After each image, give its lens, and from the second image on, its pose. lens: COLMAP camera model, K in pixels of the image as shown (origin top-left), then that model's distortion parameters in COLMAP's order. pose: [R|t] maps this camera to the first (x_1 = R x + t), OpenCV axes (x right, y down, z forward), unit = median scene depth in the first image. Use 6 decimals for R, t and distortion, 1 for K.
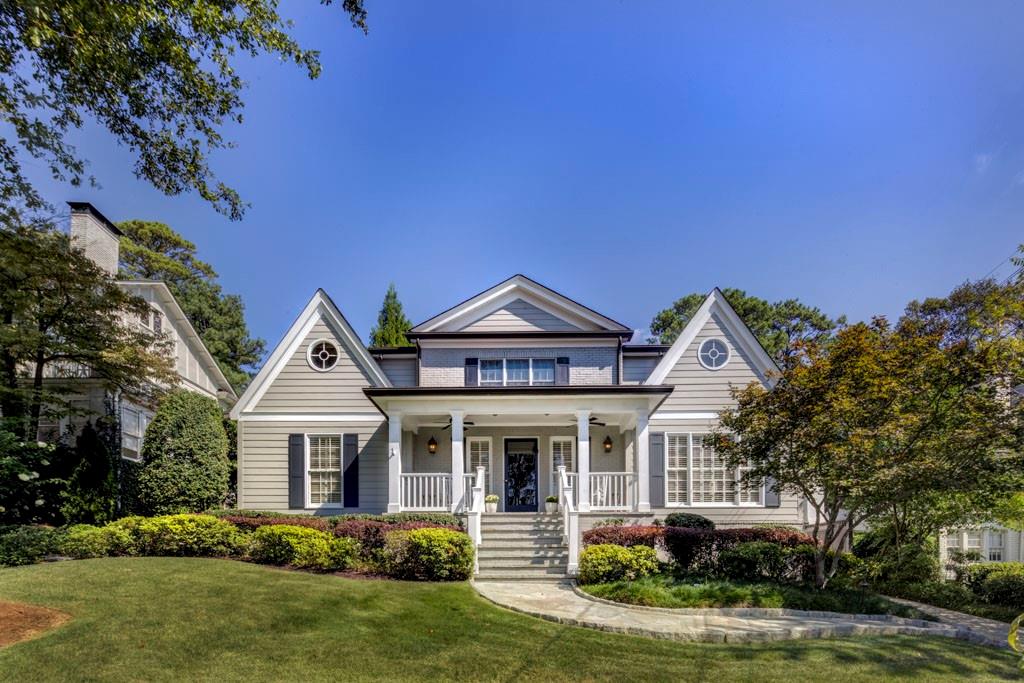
lens RADIAL K [[513.1, 0, 512.0], [0, 513.1, 341.5], [0, 0, 1]] dist [-0.002517, -0.000660]
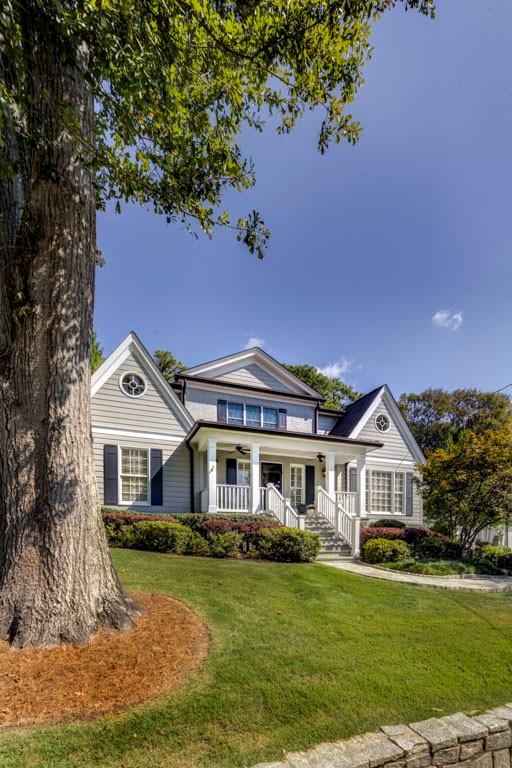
lens RADIAL K [[376.9, 0, 255.9], [0, 376.9, 371.3], [0, 0, 1]] dist [0.003572, -0.000538]
pose [[0.906045, 0.174824, 0.385381, -0.489854], [-0.170041, 0.984327, -0.046758, -0.015095], [-0.387515, -0.023165, 0.921572, 0.009968]]
